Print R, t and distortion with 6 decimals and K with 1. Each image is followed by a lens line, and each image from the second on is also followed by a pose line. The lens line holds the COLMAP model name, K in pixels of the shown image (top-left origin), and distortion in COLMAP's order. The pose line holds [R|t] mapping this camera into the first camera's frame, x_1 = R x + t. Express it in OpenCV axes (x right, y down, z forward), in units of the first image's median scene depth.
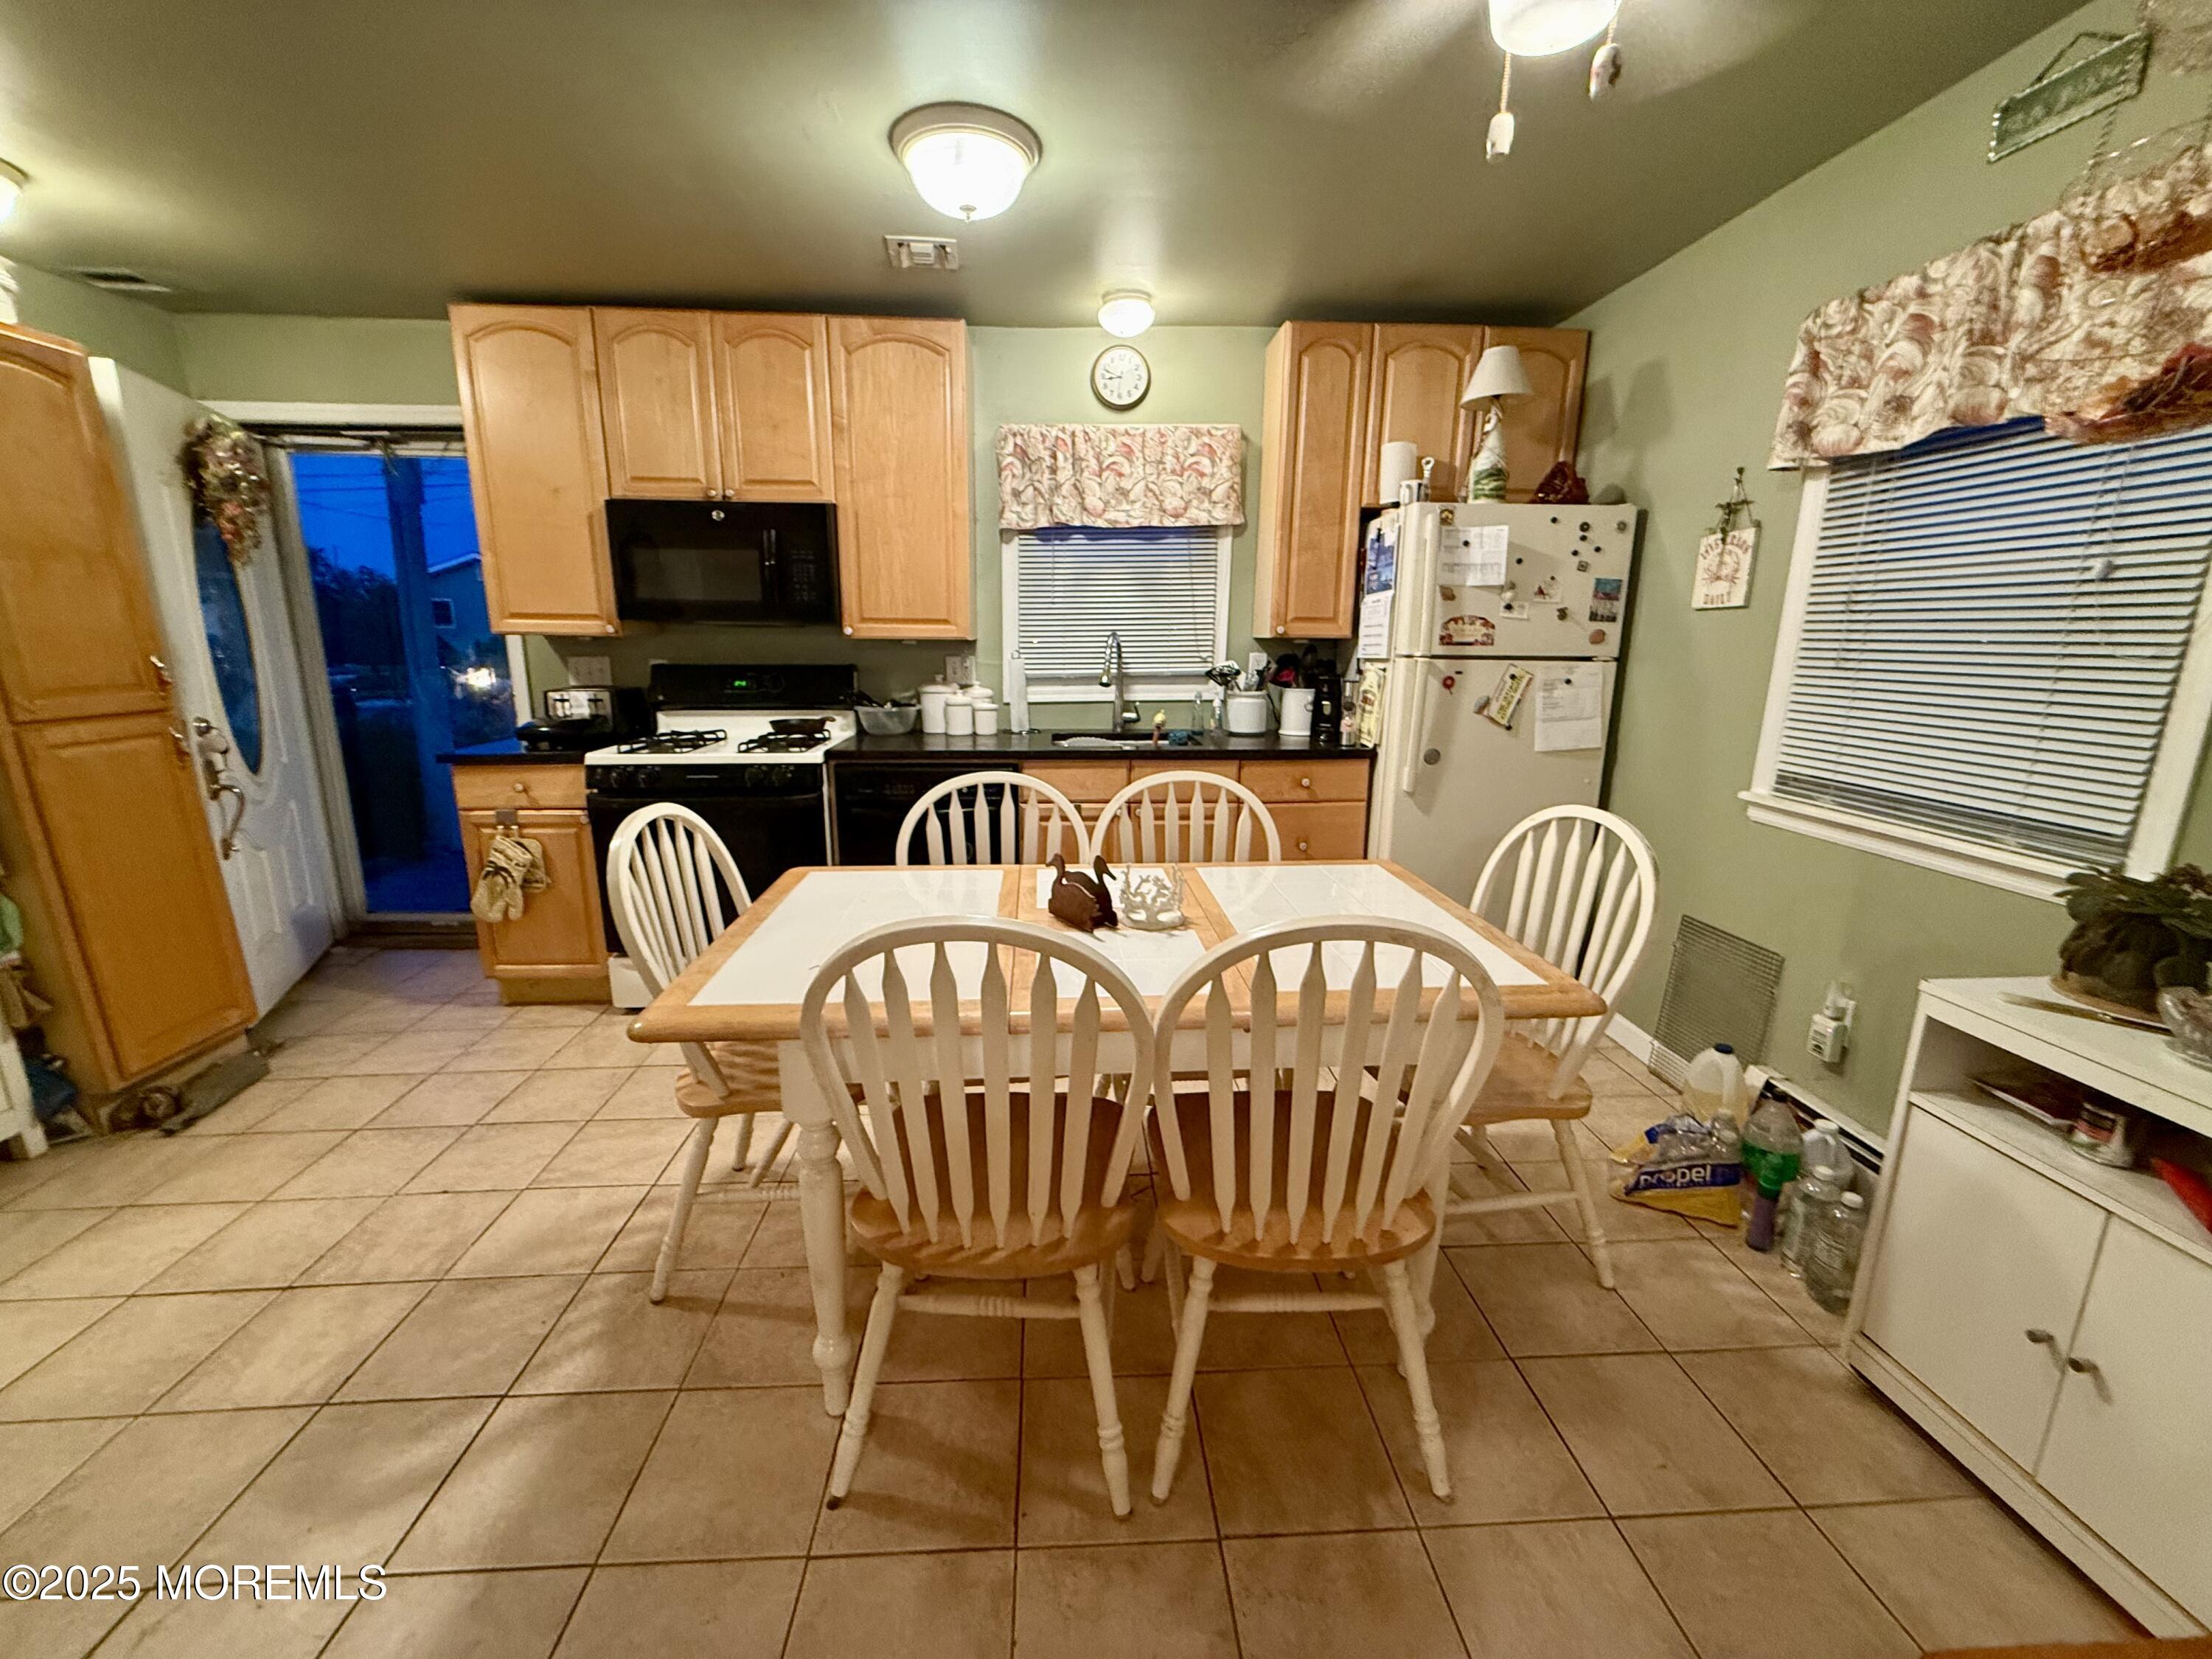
lens RADIAL K [[880.5, 0, 1101.2], [0, 880.5, 832.5], [0, 0, 1]] dist [-0.001099, 0.000112]
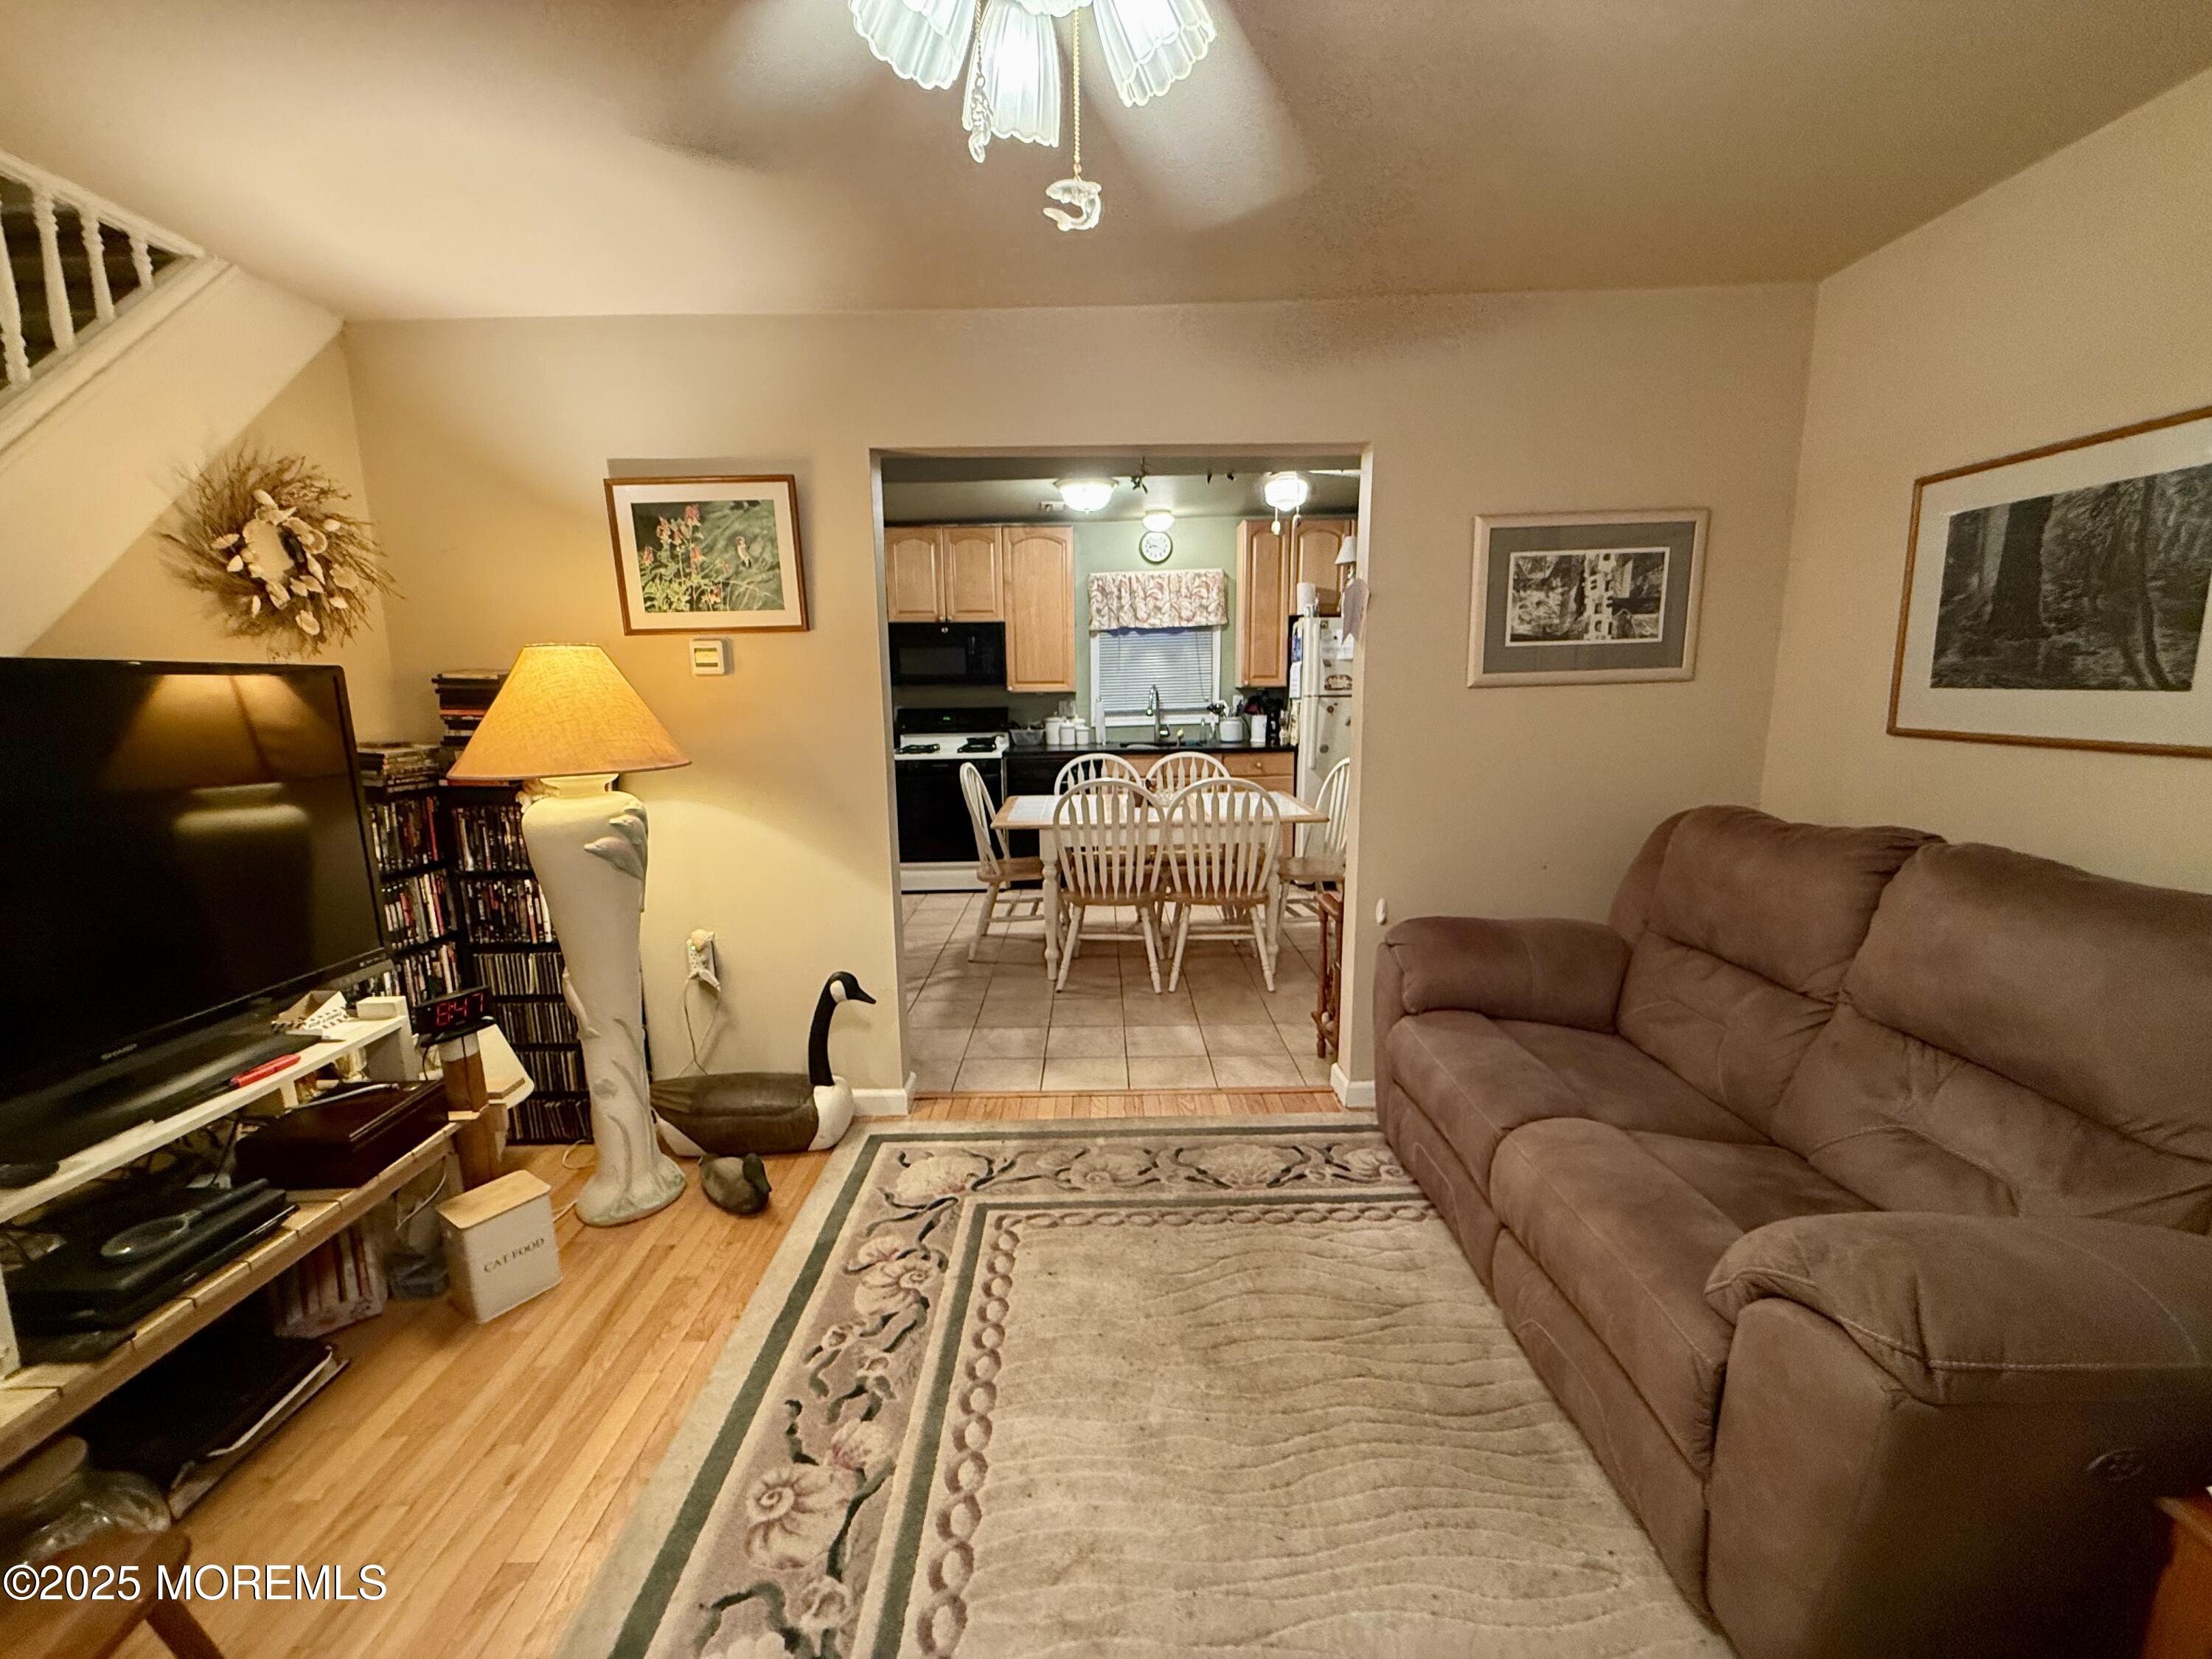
lens RADIAL K [[880.5, 0, 1100.3], [0, 880.5, 829.5], [0, 0, 1]] dist [-0.001099, 0.000112]
pose [[0.998414, -0.012371, -0.054914, -0.000354], [0.009610, 0.998690, -0.050262, 0.176921], [0.055464, 0.049655, 0.997225, -0.897427]]
